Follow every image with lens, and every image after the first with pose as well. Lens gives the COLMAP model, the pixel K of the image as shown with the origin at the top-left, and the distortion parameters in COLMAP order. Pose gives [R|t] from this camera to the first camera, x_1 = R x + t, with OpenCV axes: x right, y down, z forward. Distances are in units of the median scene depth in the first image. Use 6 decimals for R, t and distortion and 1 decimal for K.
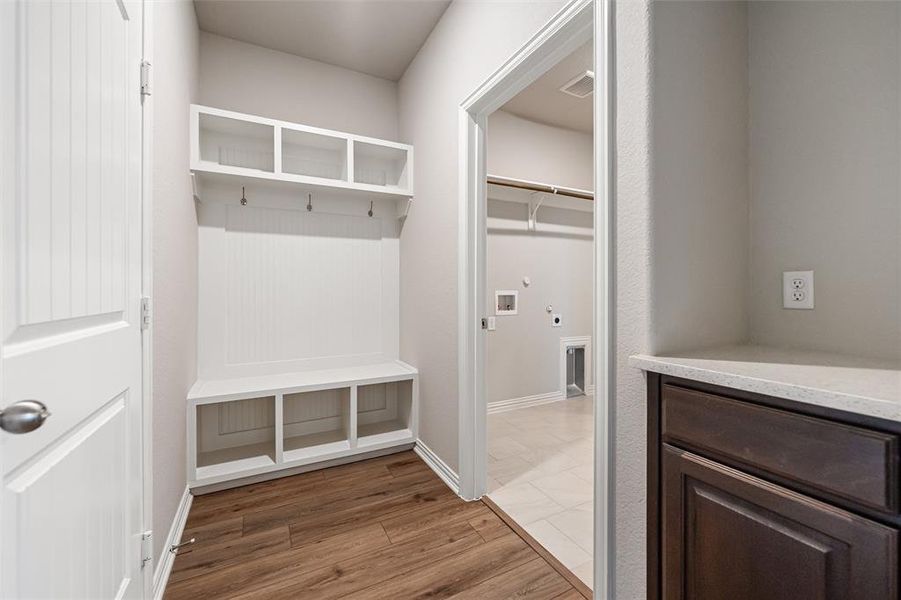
lens RADIAL K [[368.8, 0, 447.8], [0, 368.8, 290.7], [0, 0, 1]] dist [0.001924, -0.001135]
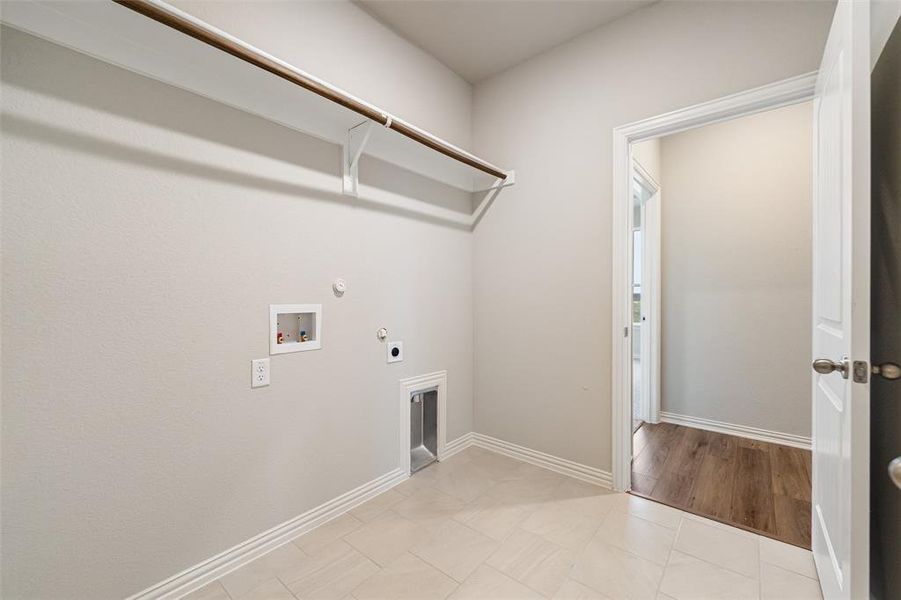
lens RADIAL K [[368.8, 0, 448.4], [0, 368.8, 296.6], [0, 0, 1]] dist [0.001924, -0.001135]
pose [[0.921933, 0.000415, 0.387350, 0.148849], [0.001257, 0.999991, -0.004063, -0.008105], [-0.387348, 0.004232, 0.921924, 0.426884]]
